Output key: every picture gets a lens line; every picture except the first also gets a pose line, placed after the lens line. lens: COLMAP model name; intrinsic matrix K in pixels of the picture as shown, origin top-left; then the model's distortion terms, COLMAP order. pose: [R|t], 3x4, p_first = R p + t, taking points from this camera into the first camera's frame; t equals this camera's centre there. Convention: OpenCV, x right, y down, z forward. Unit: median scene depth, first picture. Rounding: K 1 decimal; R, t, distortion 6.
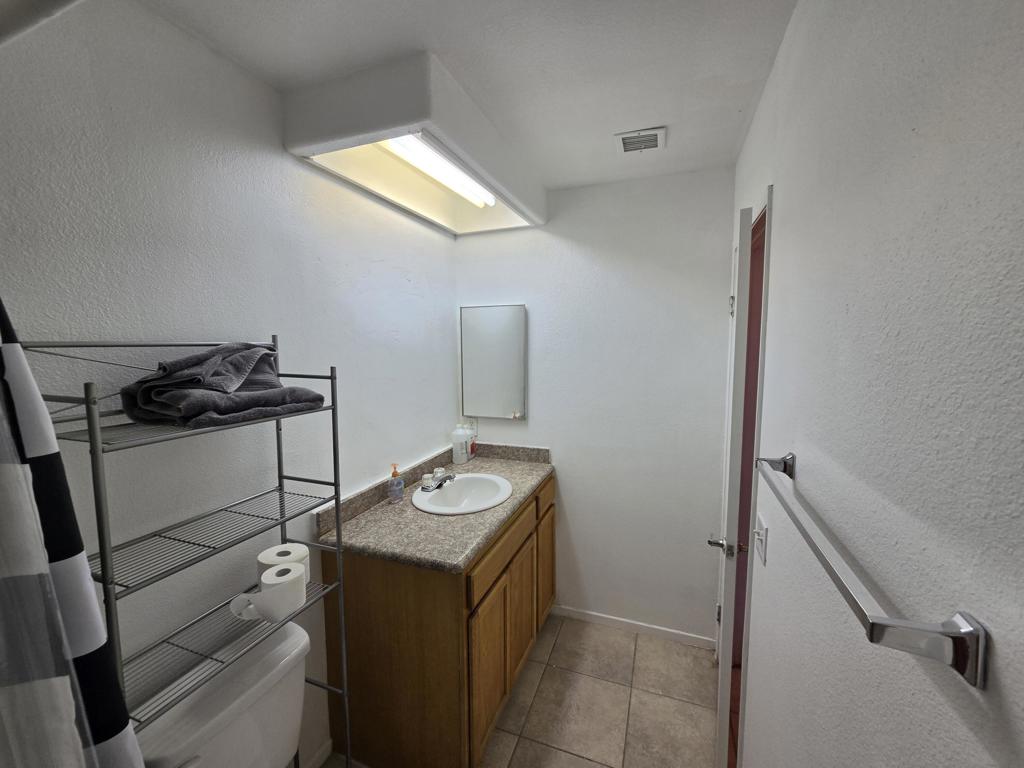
lens RADIAL K [[422.0, 0, 512.0], [0, 422.0, 384.0], [0, 0, 1]] dist [-0.000151, -0.000204]
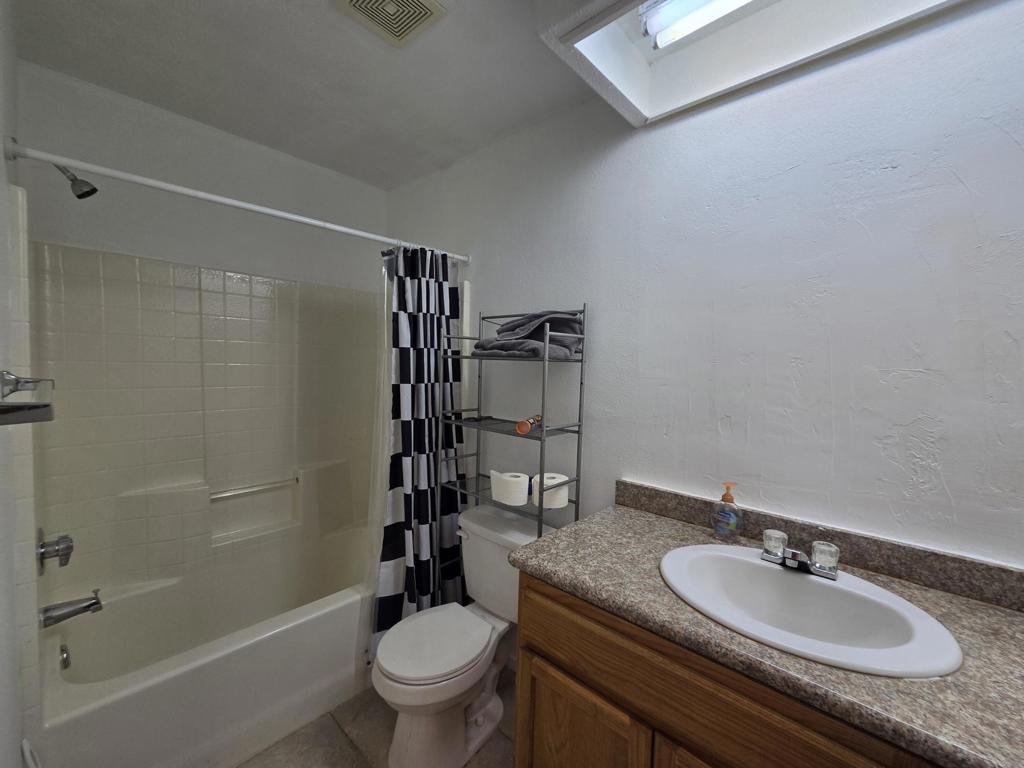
lens RADIAL K [[422.0, 0, 512.0], [0, 422.0, 384.0], [0, 0, 1]] dist [-0.000151, -0.000204]
pose [[-0.373968, 0.043959, -0.926399, 0.481773], [-0.110895, 0.989590, 0.091723, 0.015860], [0.920788, 0.137035, -0.365200, 0.970674]]
